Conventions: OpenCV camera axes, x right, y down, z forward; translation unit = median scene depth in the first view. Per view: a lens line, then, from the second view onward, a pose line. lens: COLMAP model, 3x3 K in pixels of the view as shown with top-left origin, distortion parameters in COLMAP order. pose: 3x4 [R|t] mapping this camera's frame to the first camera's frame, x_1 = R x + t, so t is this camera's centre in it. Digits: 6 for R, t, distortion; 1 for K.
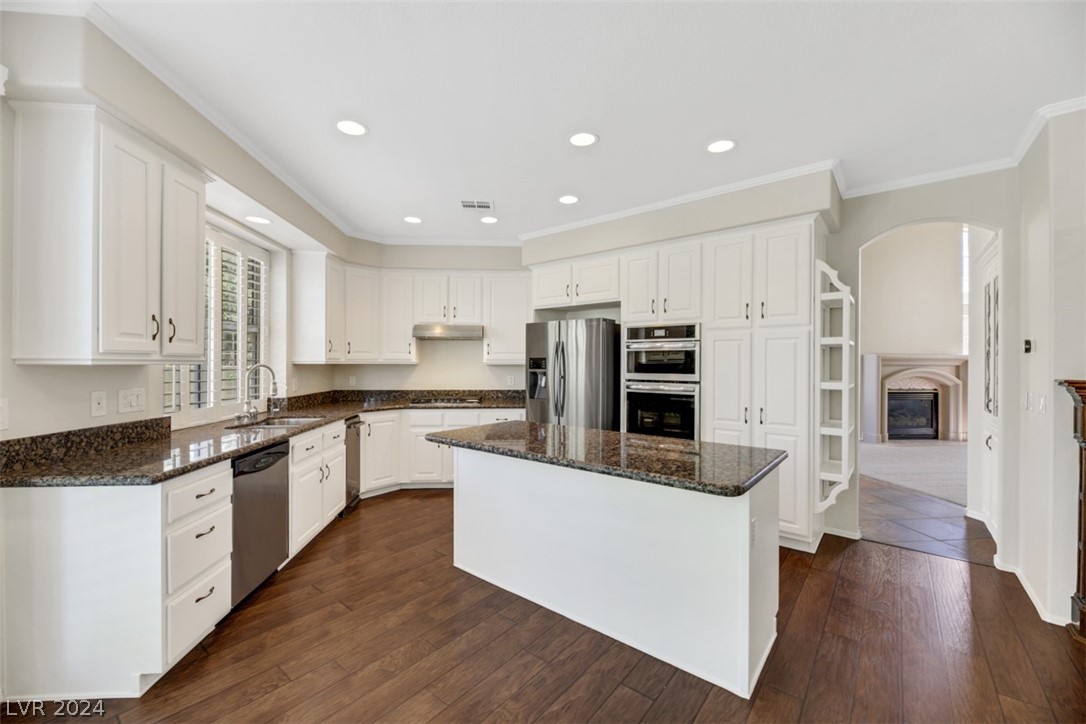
lens RADIAL K [[430.1, 0, 542.8], [0, 430.1, 366.6], [0, 0, 1]] dist [-0.013427, -0.000038]
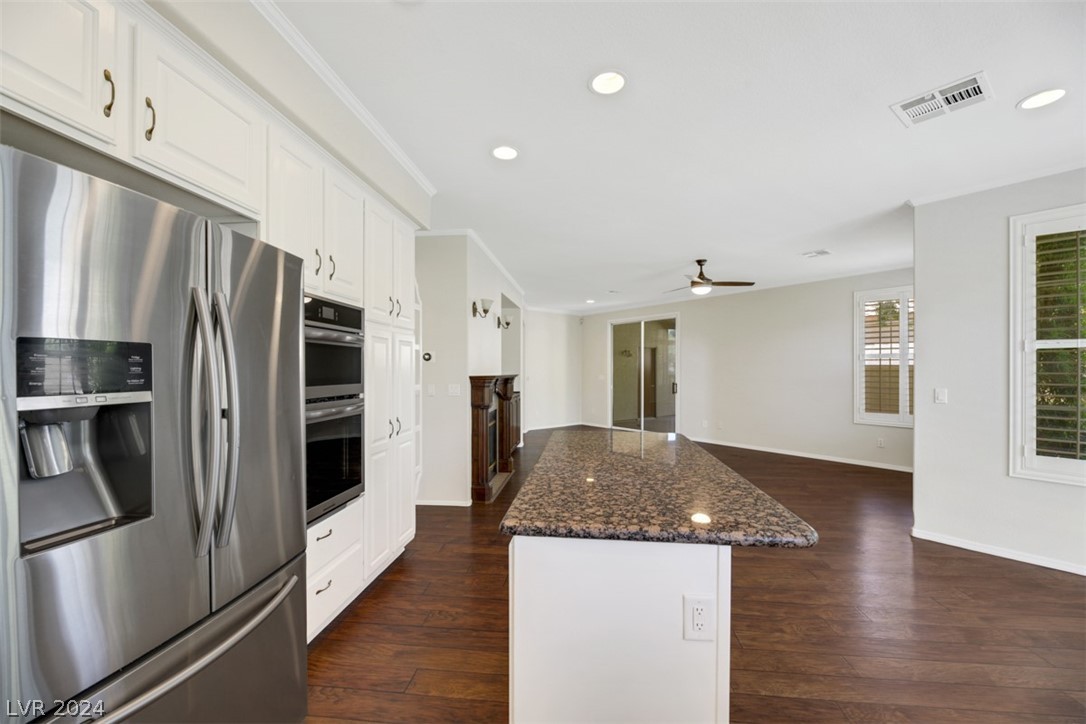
lens RADIAL K [[449.5, 0, 540.4], [0, 449.5, 365.8], [0, 0, 1]] dist [0.000236, -0.000128]
pose [[-0.543443, 0.002633, 0.839442, -0.398239], [0.003406, 0.999994, -0.000931, -0.008216], [-0.839439, 0.002353, -0.543449, 1.155996]]
